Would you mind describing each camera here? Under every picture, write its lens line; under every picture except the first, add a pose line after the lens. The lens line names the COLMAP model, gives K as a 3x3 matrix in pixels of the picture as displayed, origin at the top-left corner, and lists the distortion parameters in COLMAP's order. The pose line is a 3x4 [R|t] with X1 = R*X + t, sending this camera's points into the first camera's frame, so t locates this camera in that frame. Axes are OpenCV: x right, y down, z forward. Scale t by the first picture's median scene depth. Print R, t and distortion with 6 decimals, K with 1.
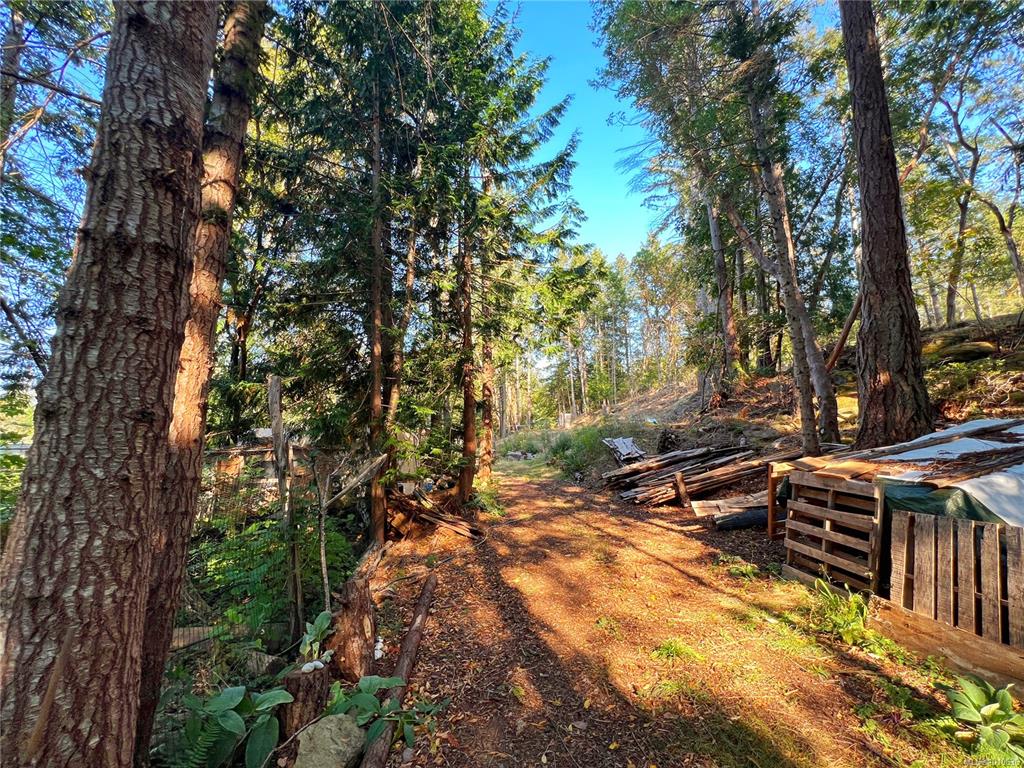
lens RADIAL K [[415.4, 0, 512.0], [0, 415.4, 384.0], [0, 0, 1]] dist [0.000023, 0.000020]
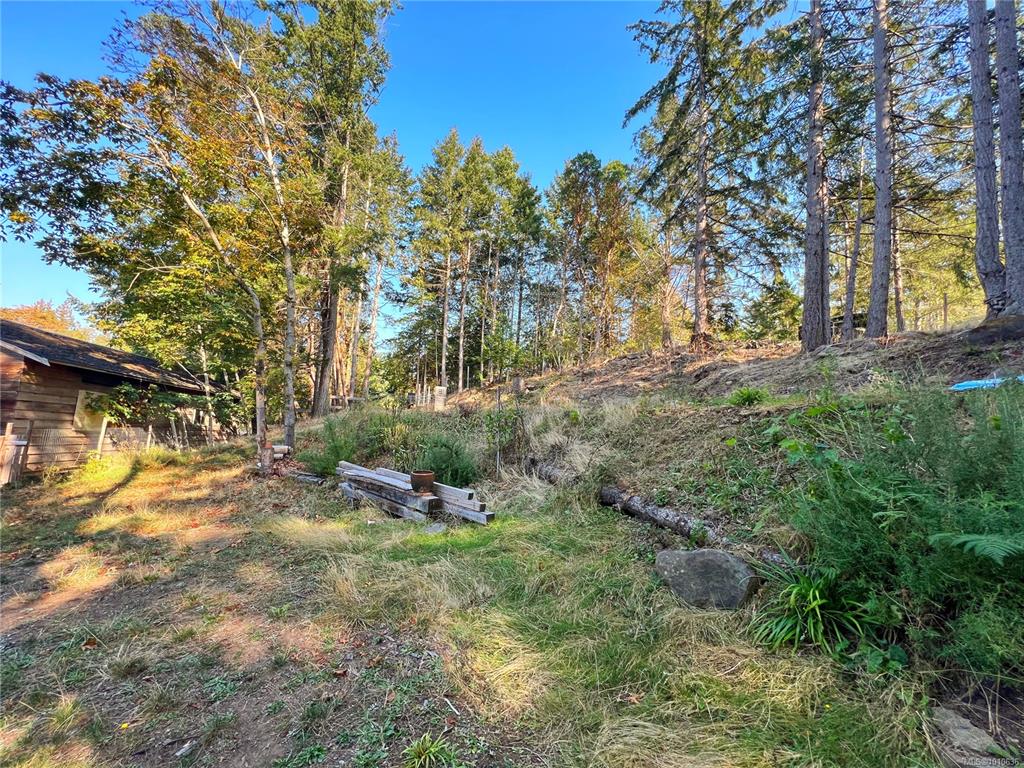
lens RADIAL K [[415.4, 0, 512.0], [0, 415.4, 384.0], [0, 0, 1]] dist [0.000023, 0.000020]
pose [[0.916537, 0.105551, 0.385770, -0.010923], [-0.112742, 0.993616, -0.004004, 0.068742], [-0.383730, -0.039823, 0.922586, 0.484175]]
